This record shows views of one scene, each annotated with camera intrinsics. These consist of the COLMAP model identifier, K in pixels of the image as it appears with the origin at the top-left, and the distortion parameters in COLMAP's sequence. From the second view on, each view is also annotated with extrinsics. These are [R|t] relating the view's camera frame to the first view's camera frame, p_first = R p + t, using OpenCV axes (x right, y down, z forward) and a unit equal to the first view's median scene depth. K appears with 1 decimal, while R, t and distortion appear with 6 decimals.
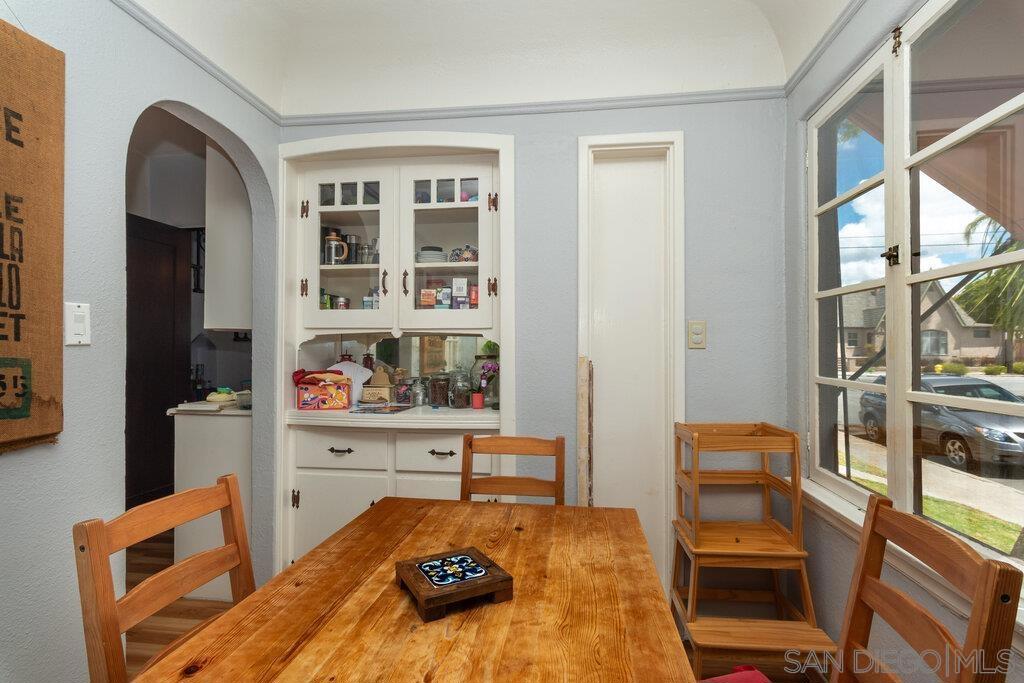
lens RADIAL K [[506.5, 0, 512.0], [0, 506.5, 341.5], [0, 0, 1]] dist [-0.020307, 0.000120]
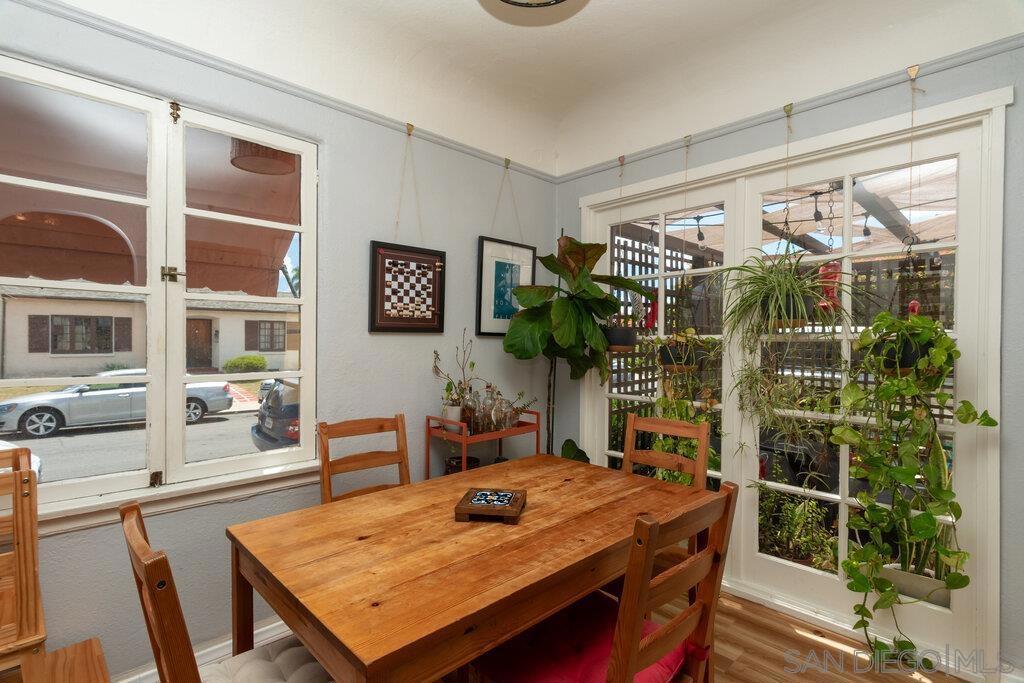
lens RADIAL K [[506.5, 0, 512.0], [0, 506.5, 341.5], [0, 0, 1]] dist [-0.020307, 0.000120]
pose [[-0.784482, -0.008657, 0.620091, -1.062822], [-0.016826, 0.999832, -0.007329, -0.001258], [-0.619923, -0.016184, -0.784495, 2.098240]]
